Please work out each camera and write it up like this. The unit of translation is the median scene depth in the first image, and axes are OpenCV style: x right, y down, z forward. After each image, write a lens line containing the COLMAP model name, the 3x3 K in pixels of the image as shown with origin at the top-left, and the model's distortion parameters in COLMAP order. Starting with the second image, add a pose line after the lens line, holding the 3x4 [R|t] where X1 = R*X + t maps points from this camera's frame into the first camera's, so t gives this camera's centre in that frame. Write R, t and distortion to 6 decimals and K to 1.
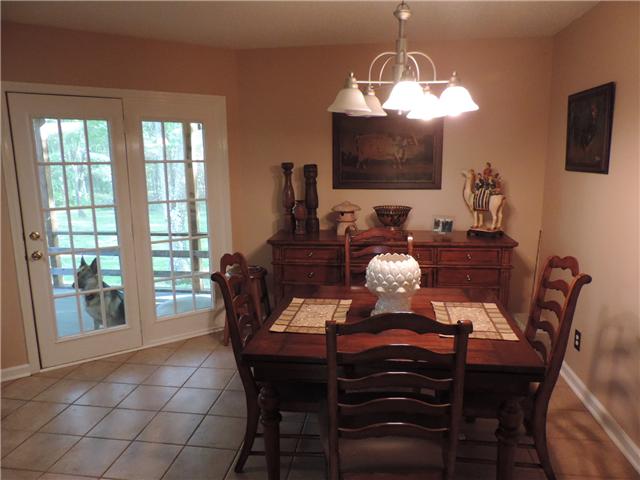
lens RADIAL K [[458.9, 0, 322.1], [0, 458.9, 242.1], [0, 0, 1]] dist [-0.022961, 0.003750]
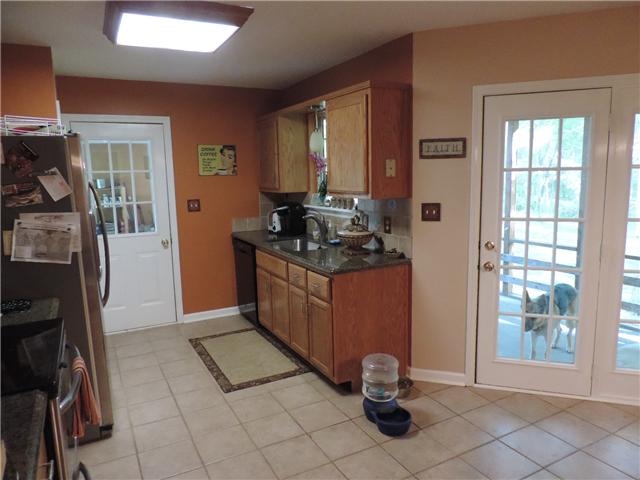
lens RADIAL K [[458.9, 0, 322.1], [0, 458.9, 242.1], [0, 0, 1]] dist [-0.022961, 0.003750]
pose [[0.595095, 0.117056, -0.795085, -0.073783], [-0.126976, 0.990604, 0.050804, -0.021845], [0.793561, 0.070723, 0.604367, 0.130459]]
